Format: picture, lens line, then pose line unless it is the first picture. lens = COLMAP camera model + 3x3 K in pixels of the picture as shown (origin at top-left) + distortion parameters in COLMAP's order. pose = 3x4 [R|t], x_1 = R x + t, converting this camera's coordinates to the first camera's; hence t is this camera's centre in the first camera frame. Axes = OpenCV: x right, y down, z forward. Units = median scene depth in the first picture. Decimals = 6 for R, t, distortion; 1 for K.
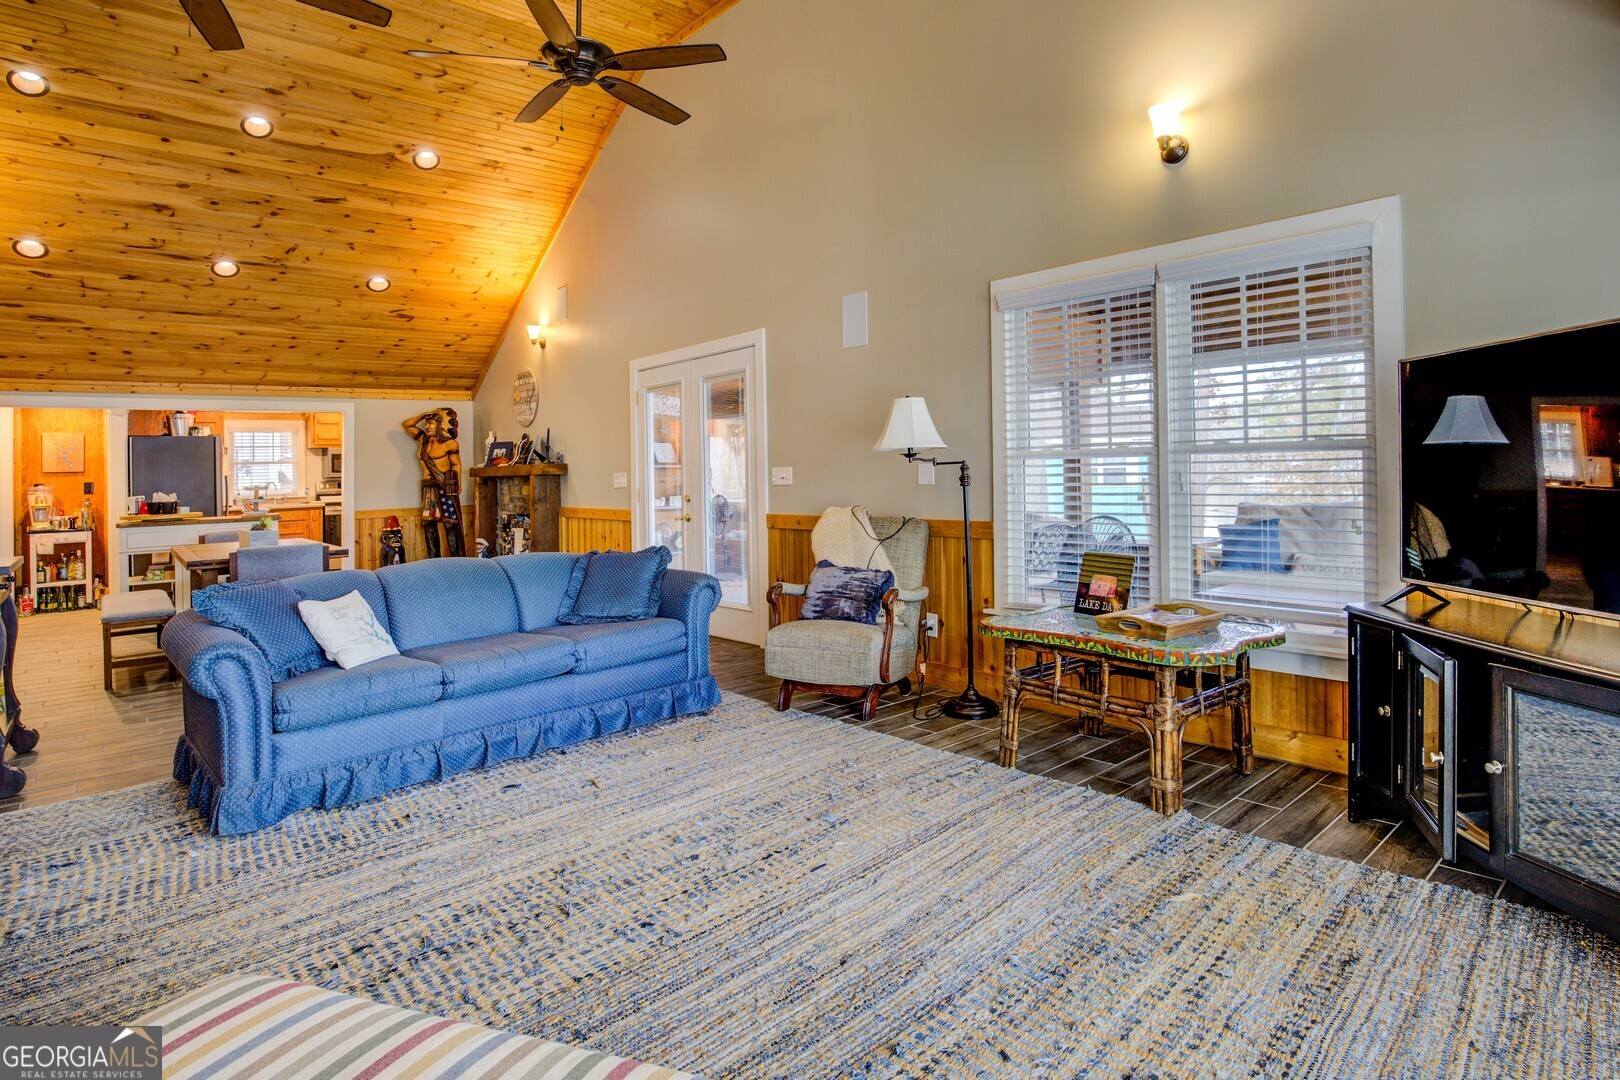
lens RADIAL K [[925.1, 0, 861.2], [0, 925.1, 427.8], [0, 0, 1]] dist [-0.046505, 0.017221]
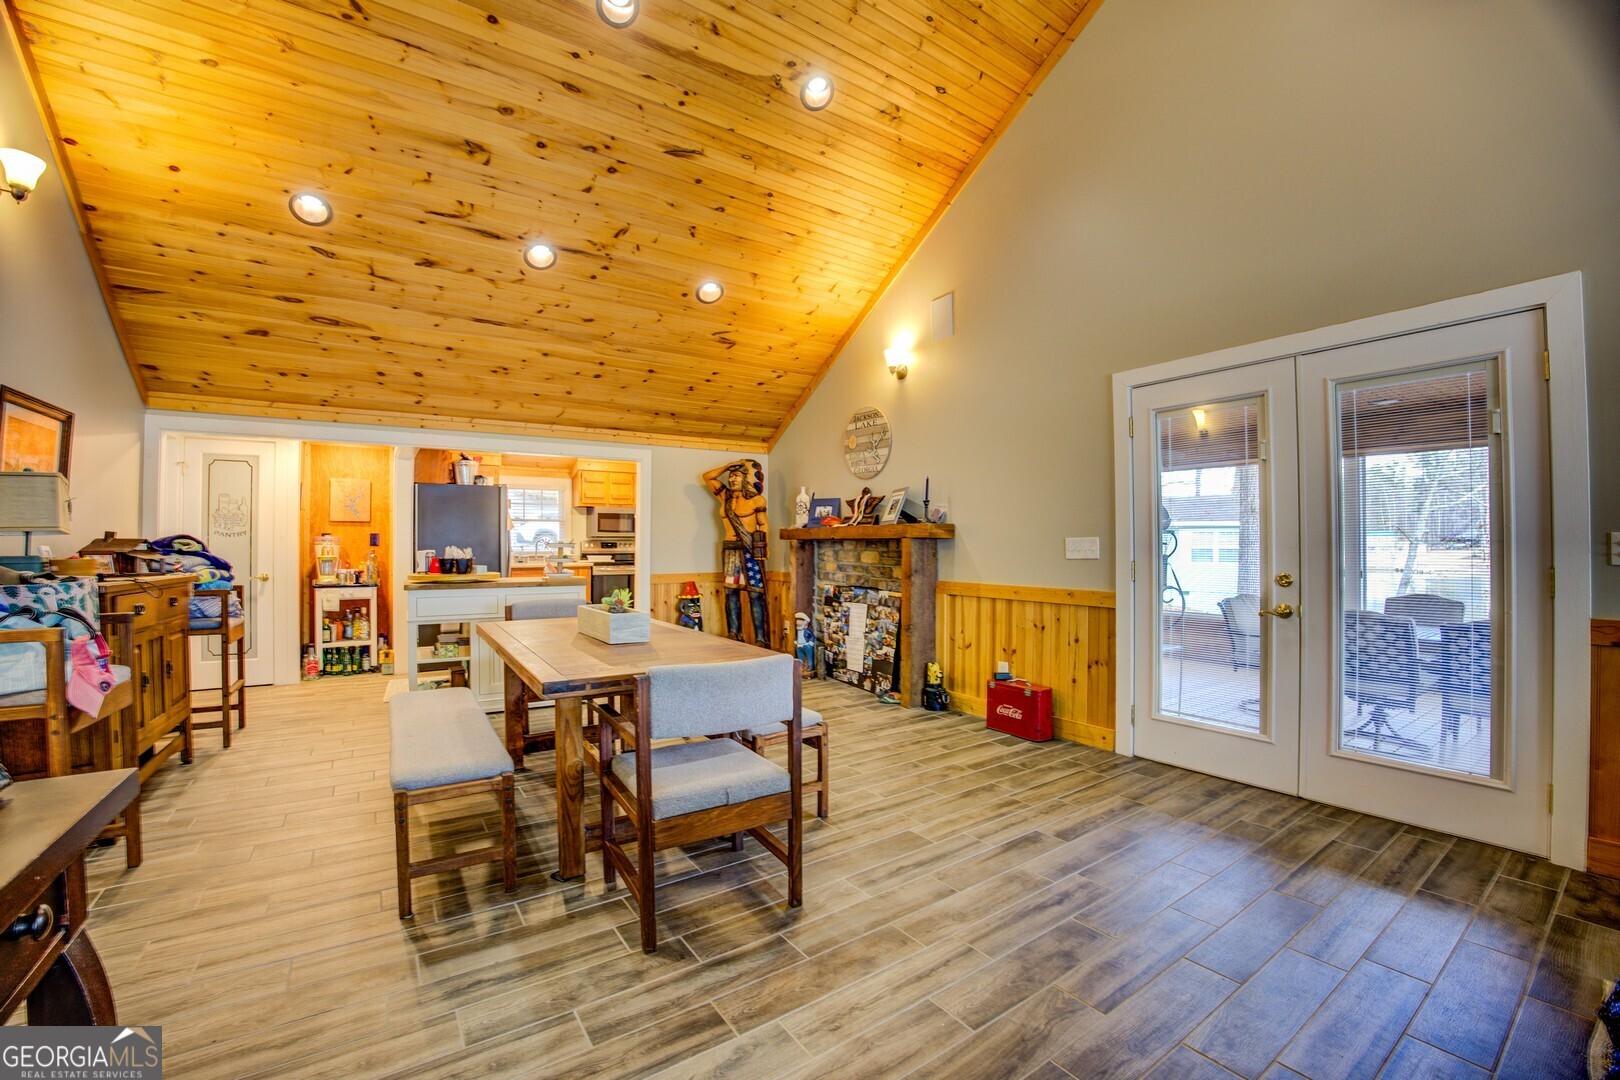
lens RADIAL K [[687.3, 0, 810.4], [0, 687.3, 525.2], [0, 0, 1]] dist [-0.063835, 0.009678]
pose [[0.990765, 0.025938, -0.133083, -0.347880], [-0.023605, 0.999539, 0.019082, 0.030788], [0.133516, -0.015764, 0.990921, 0.409353]]
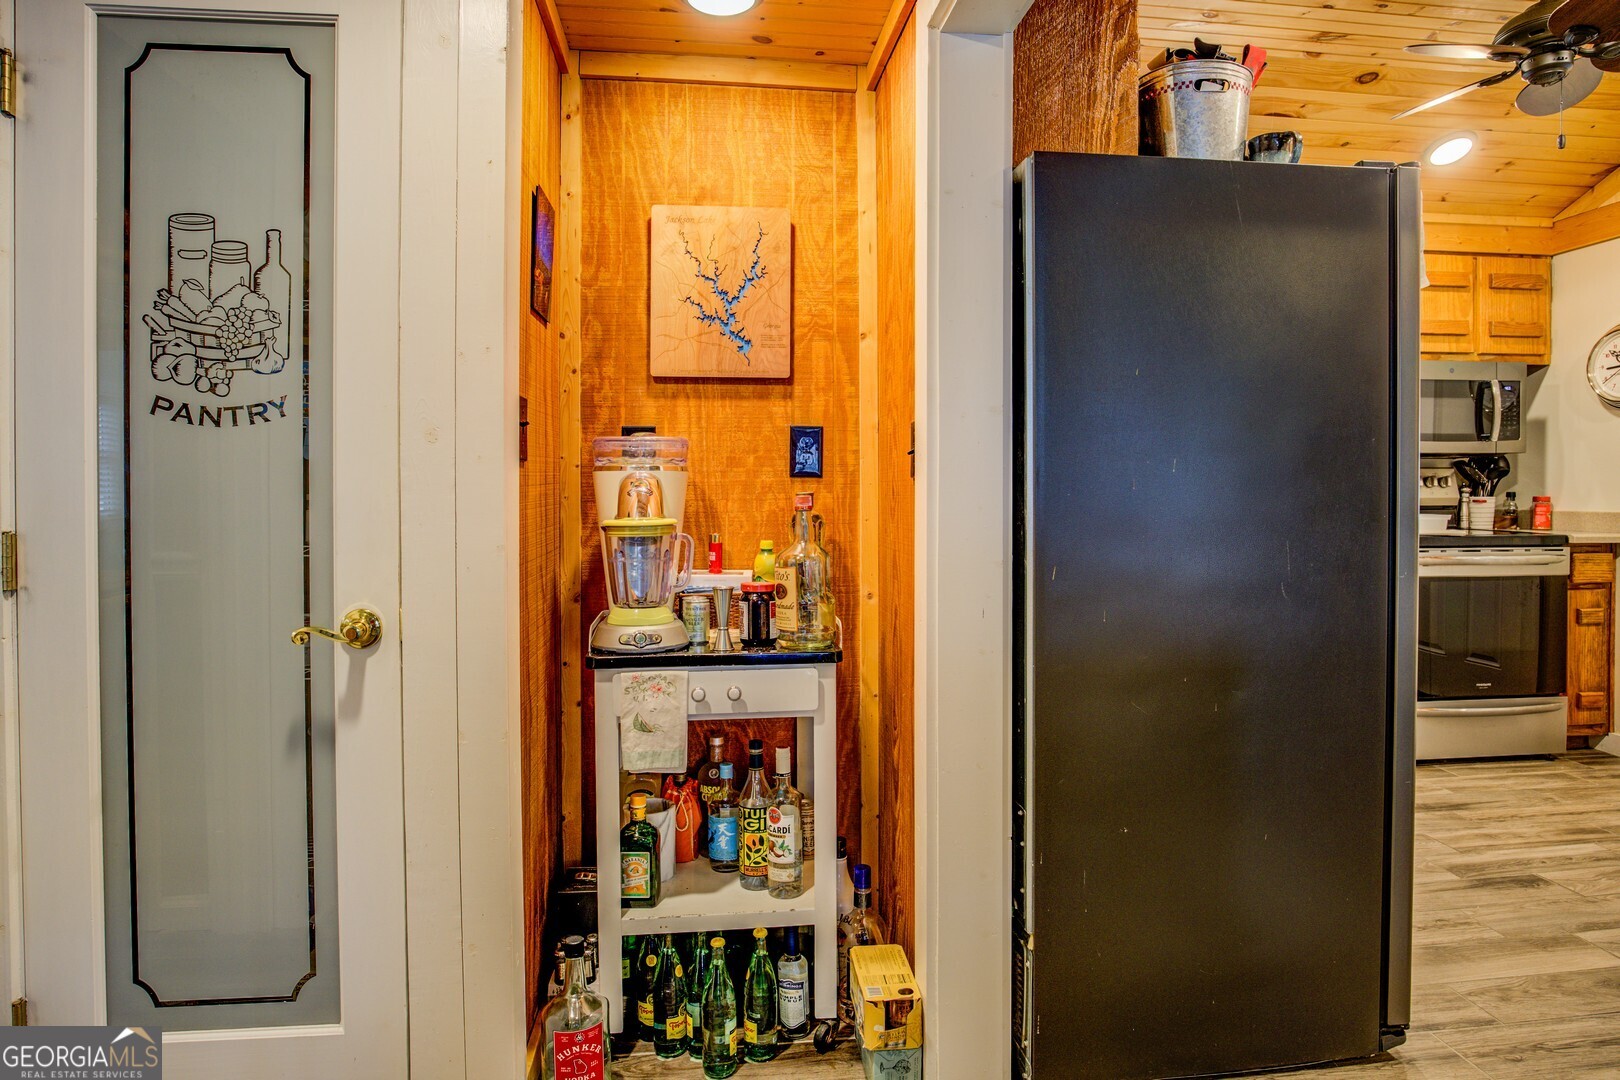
lens RADIAL K [[936.0, 0, 807.0], [0, 936.0, 538.2], [0, 0, 1]] dist [-0.005492, -0.000186]
pose [[0.819653, 0.072513, -0.568253, -0.770815], [-0.011299, 0.993810, 0.110519, 0.066420], [0.572750, -0.084166, 0.815398, 0.861505]]
